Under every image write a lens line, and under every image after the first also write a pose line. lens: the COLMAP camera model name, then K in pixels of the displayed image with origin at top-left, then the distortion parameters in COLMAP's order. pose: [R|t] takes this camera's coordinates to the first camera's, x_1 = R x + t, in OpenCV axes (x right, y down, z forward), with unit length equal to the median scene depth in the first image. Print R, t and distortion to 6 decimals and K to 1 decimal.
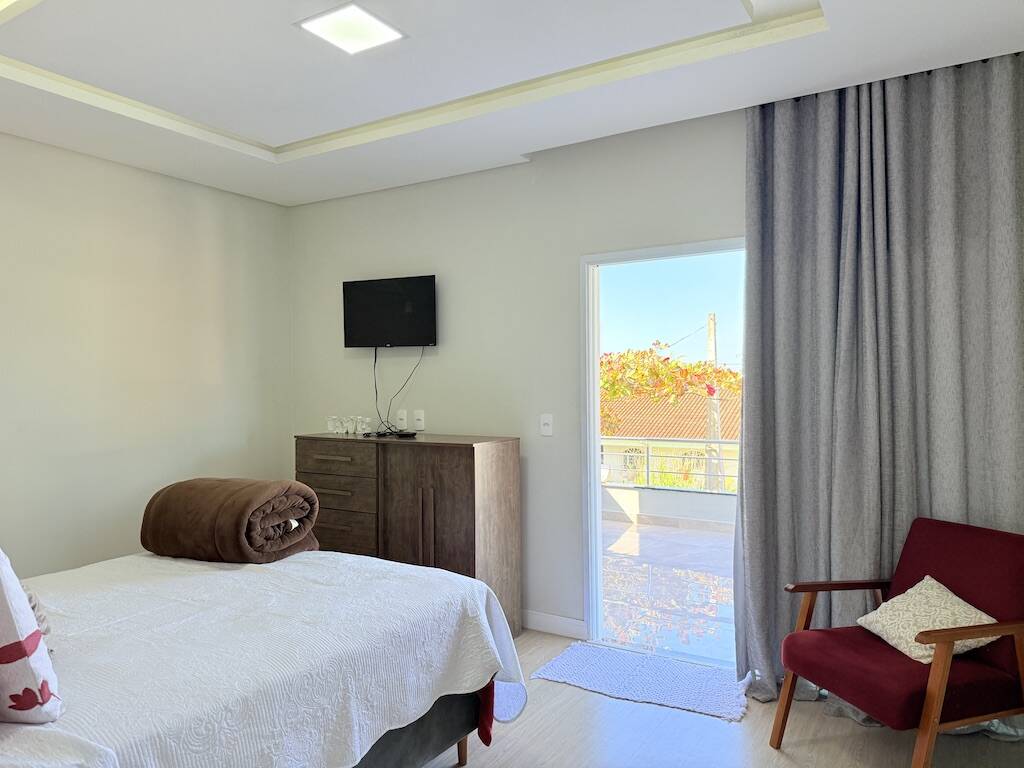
lens RADIAL K [[715.3, 0, 511.1], [0, 715.3, 390.1], [0, 0, 1]] dist [0.103207, -0.163639]
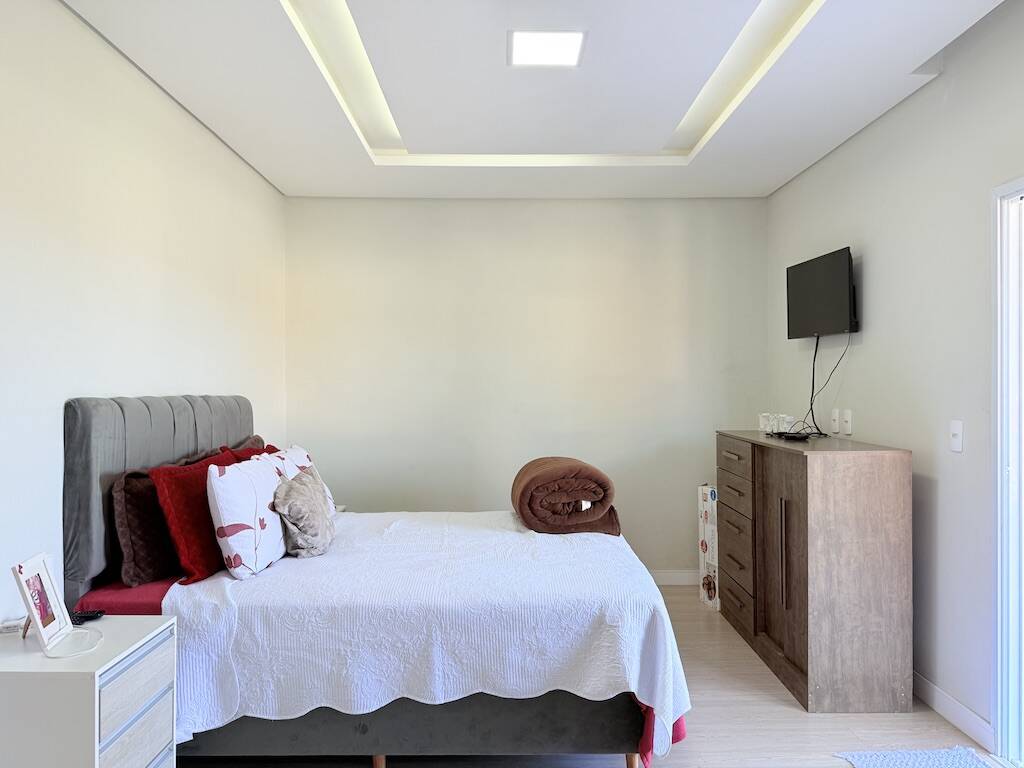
lens RADIAL K [[715.3, 0, 511.1], [0, 715.3, 390.1], [0, 0, 1]] dist [0.103207, -0.163639]
pose [[0.551703, 0.019037, -0.833823, 0.539855], [-0.014948, 0.999805, 0.012936, -0.001021], [0.833907, 0.005327, 0.551880, 0.307897]]
